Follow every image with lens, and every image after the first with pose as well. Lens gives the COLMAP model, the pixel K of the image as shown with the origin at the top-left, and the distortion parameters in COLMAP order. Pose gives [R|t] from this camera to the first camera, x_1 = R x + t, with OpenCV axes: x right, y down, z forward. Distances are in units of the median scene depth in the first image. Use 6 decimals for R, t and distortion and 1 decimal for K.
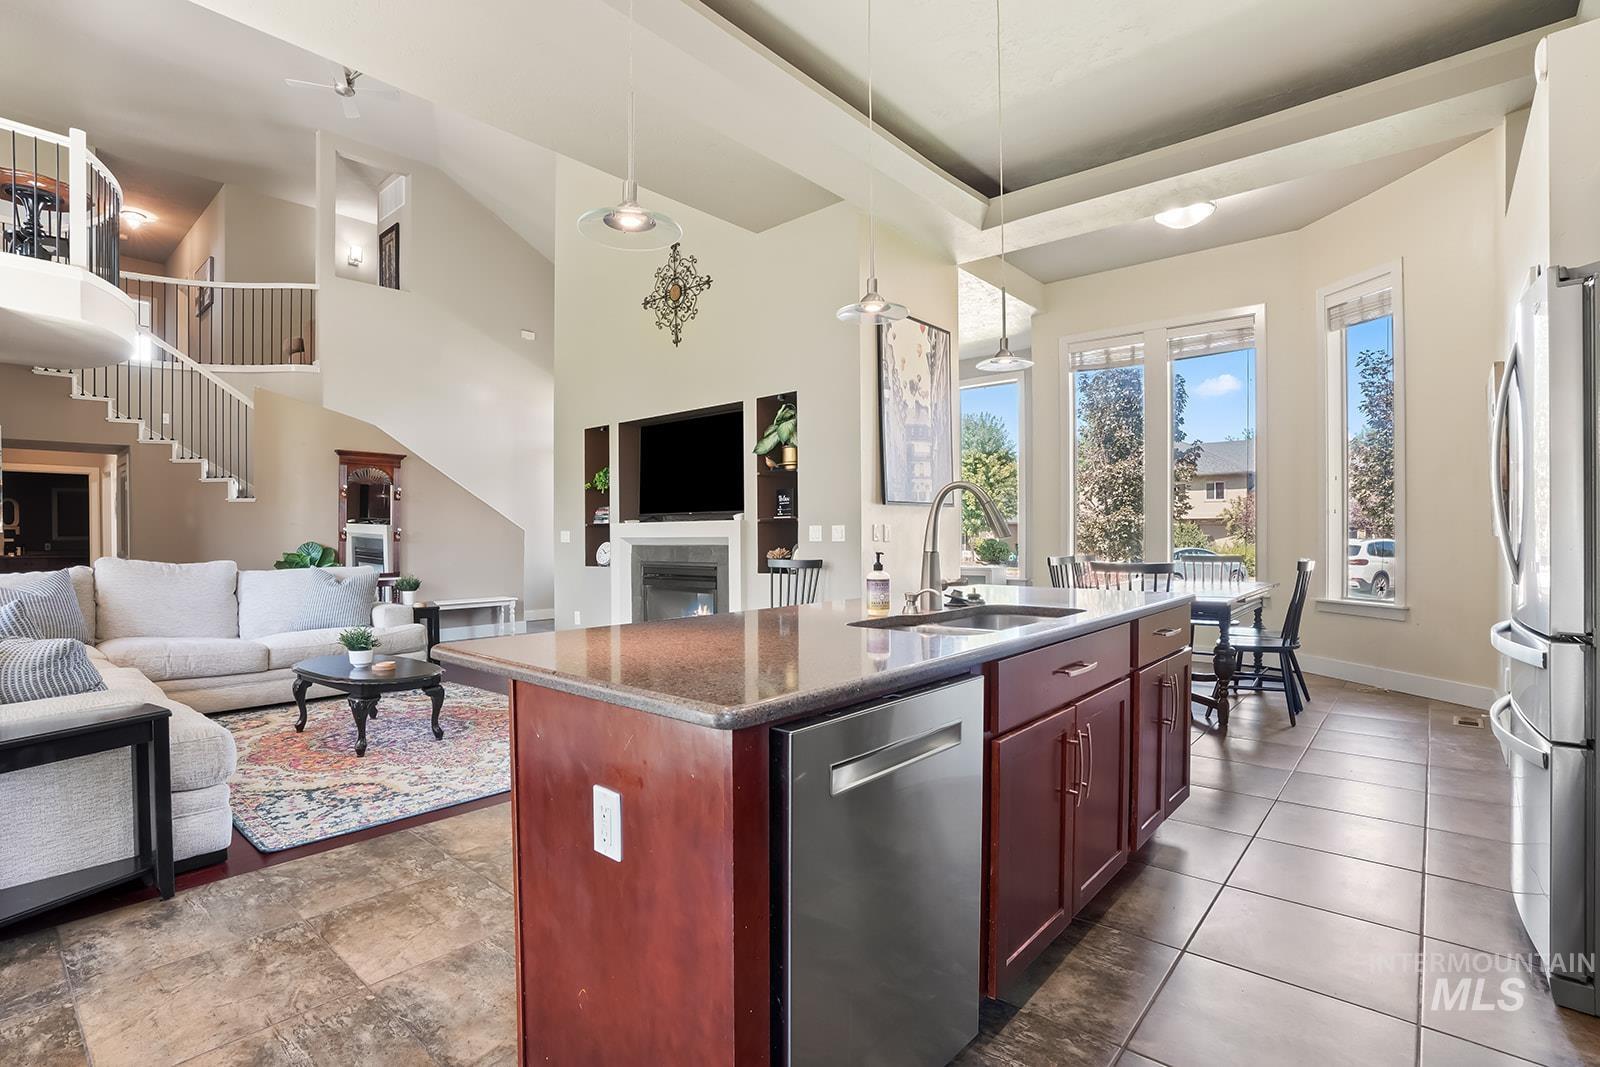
lens RADIAL K [[763.8, 0, 775.5], [0, 763.8, 531.3], [0, 0, 1]] dist [-0.045306, 0.026216]
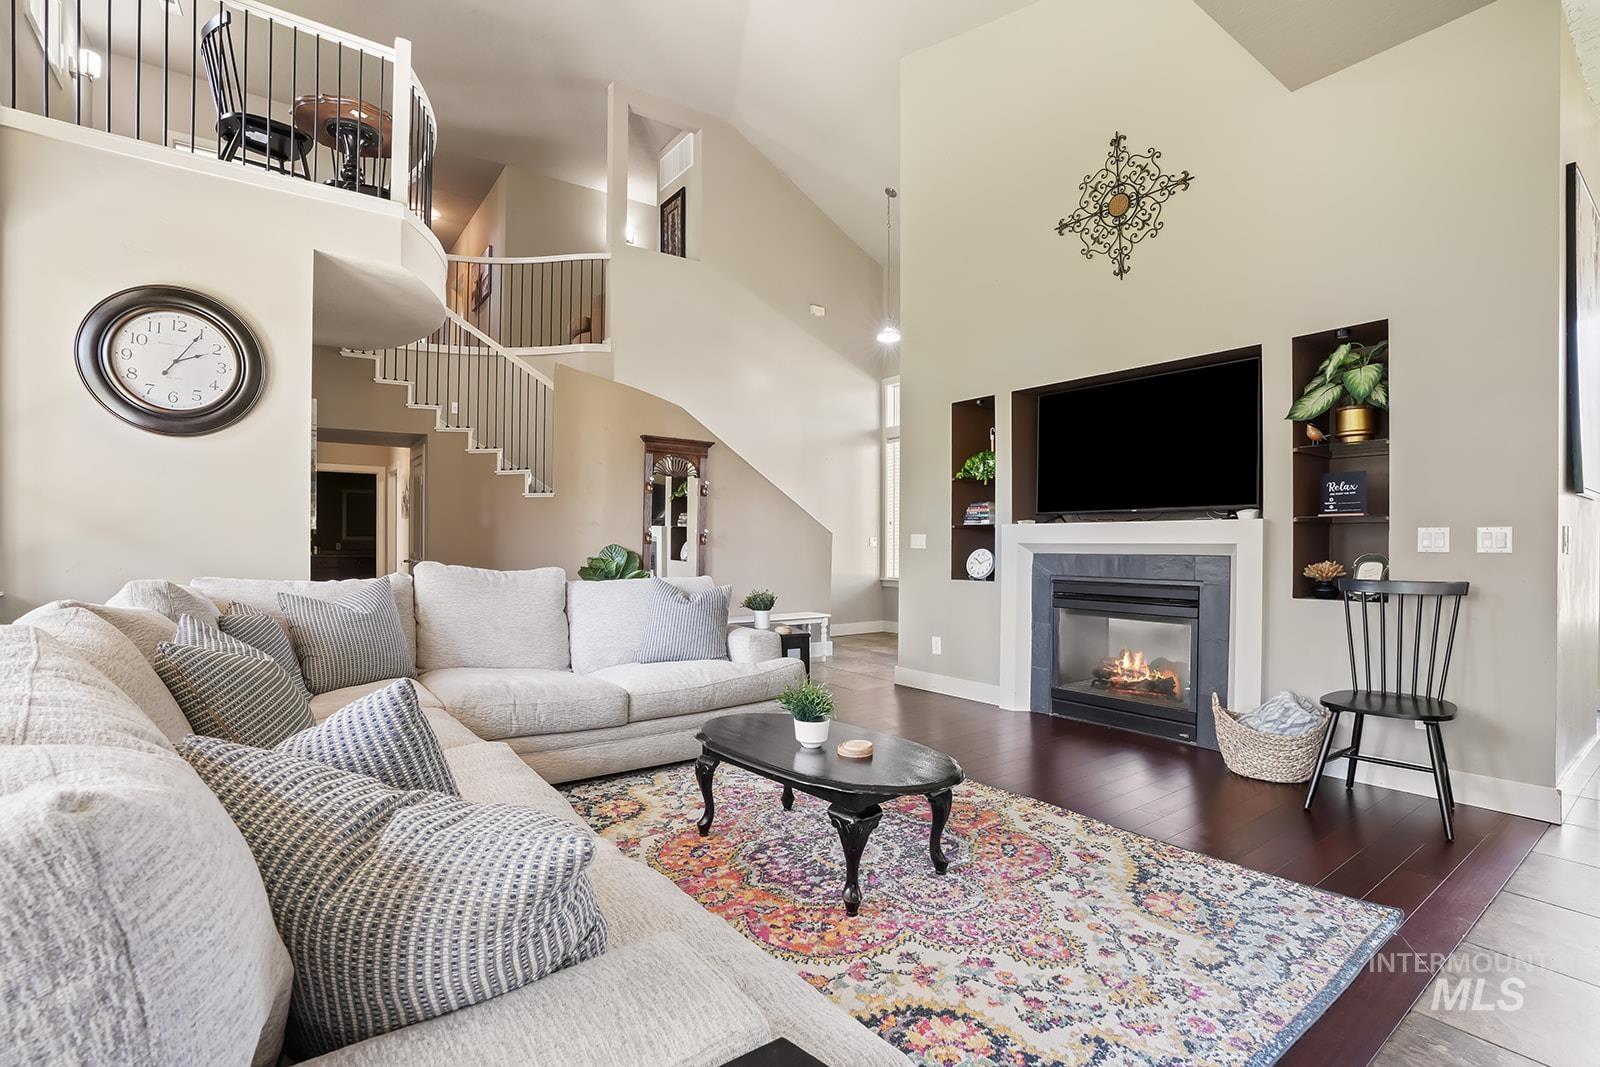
lens RADIAL K [[746.5, 0, 800.0], [0, 746.5, 533.5], [0, 0, 1]] dist [-0.062622, 0.024587]
pose [[0.980829, 0.007759, -0.194717, -0.290124], [-0.008868, 0.999949, -0.004824, 0.004547], [0.194669, 0.006458, 0.980848, 0.260075]]
